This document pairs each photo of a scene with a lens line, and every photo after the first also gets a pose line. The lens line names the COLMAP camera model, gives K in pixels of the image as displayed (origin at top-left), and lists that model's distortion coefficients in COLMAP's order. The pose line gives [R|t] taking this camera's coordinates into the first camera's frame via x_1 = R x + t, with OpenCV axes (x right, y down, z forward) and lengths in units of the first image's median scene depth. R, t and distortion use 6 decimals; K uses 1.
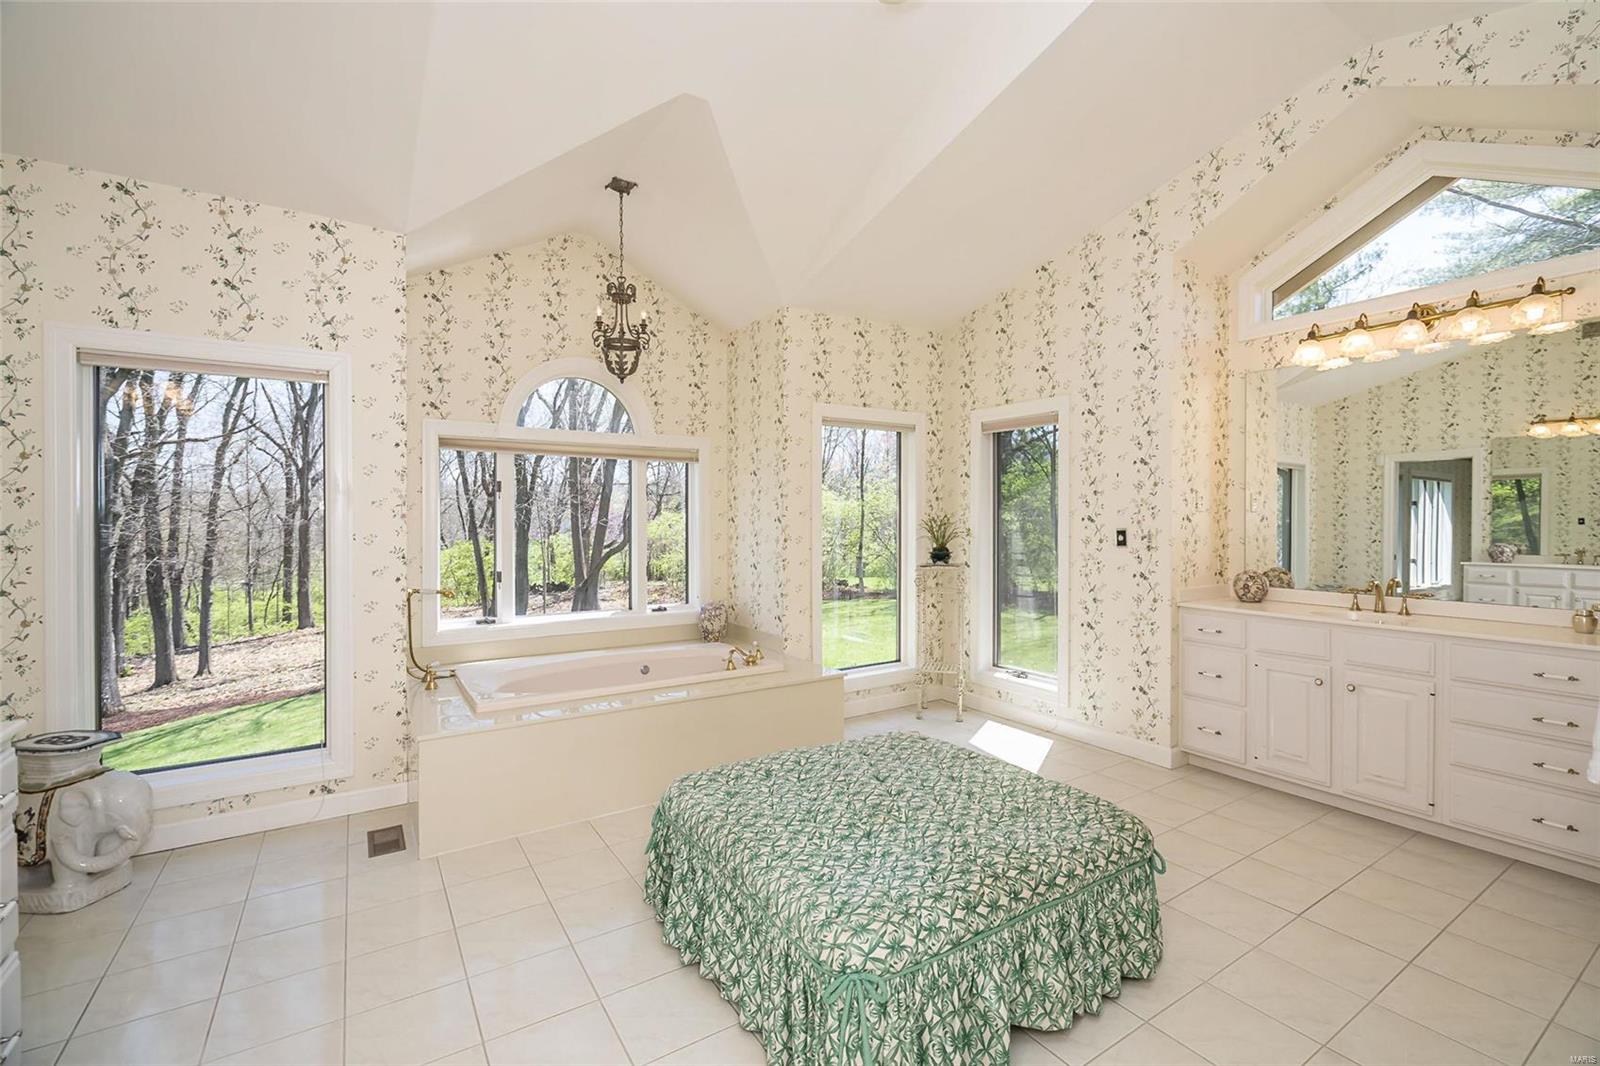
lens RADIAL K [[731.0, 0, 810.6], [0, 731.0, 528.2], [0, 0, 1]] dist [-0.000805, 0.001549]
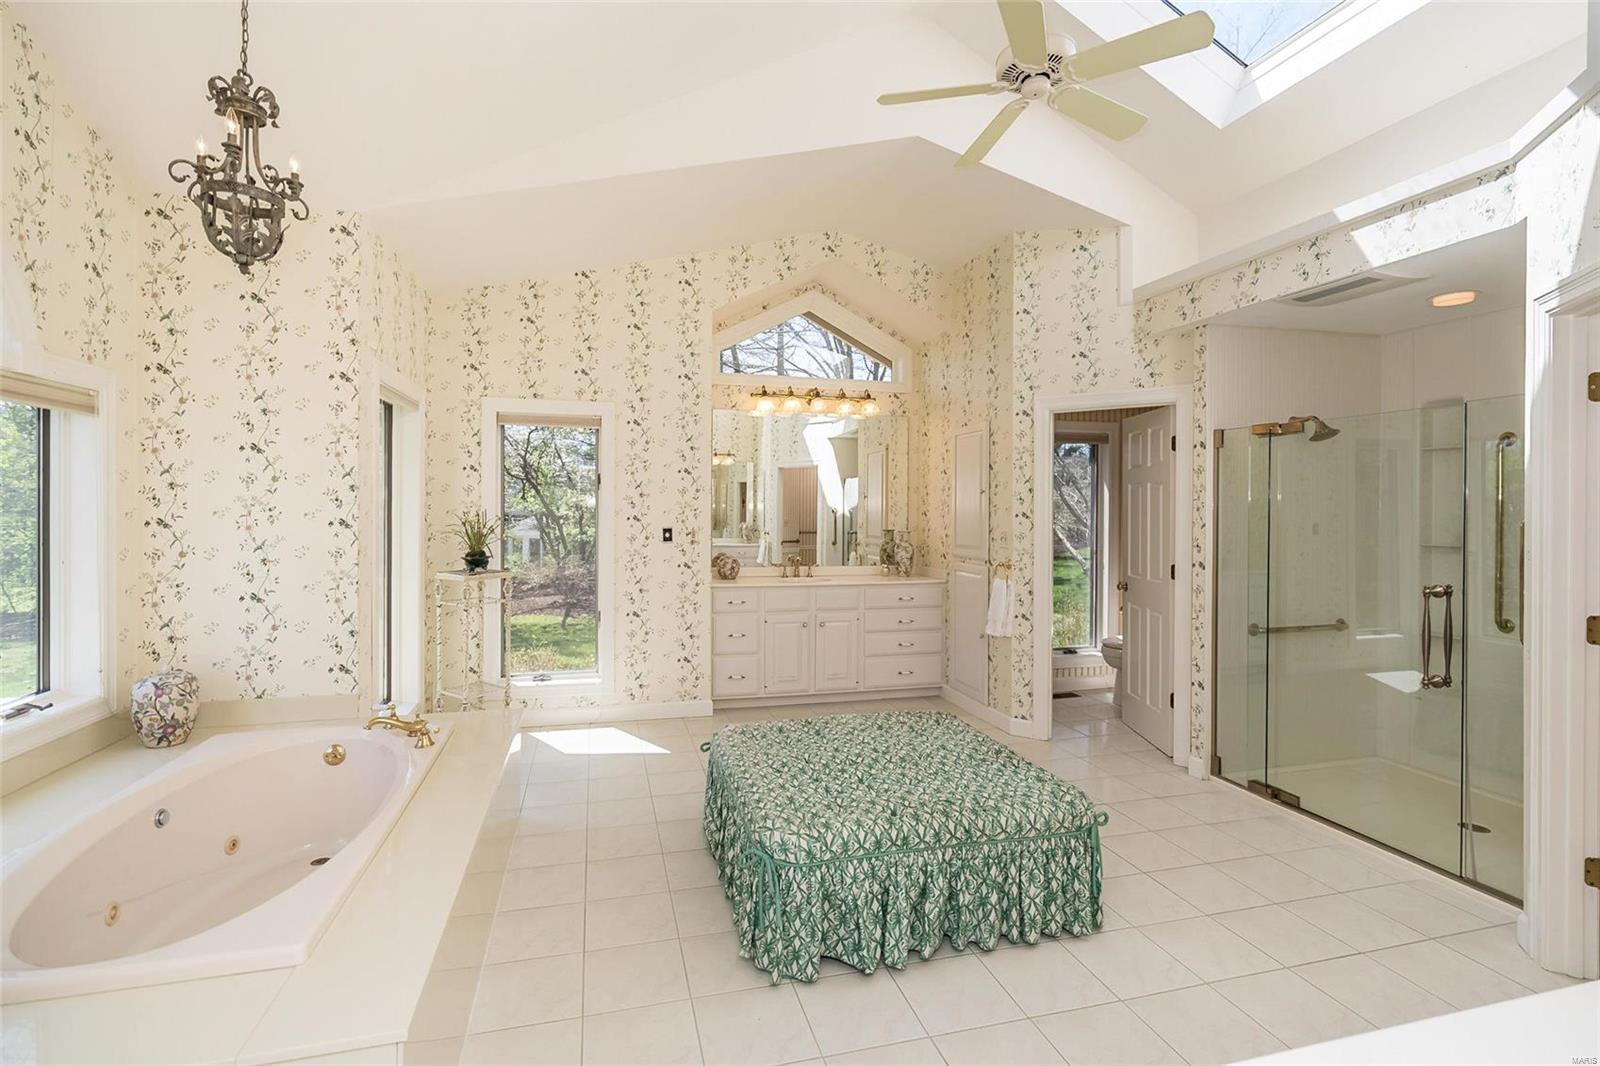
lens RADIAL K [[731.0, 0, 803.0], [0, 731.0, 521.2], [0, 0, 1]] dist [-0.000805, 0.001549]
pose [[0.300373, -0.012014, 0.953746, -0.648848], [0.006808, 0.999922, 0.010451, -0.019918], [-0.953798, 0.003354, 0.300431, 0.453311]]
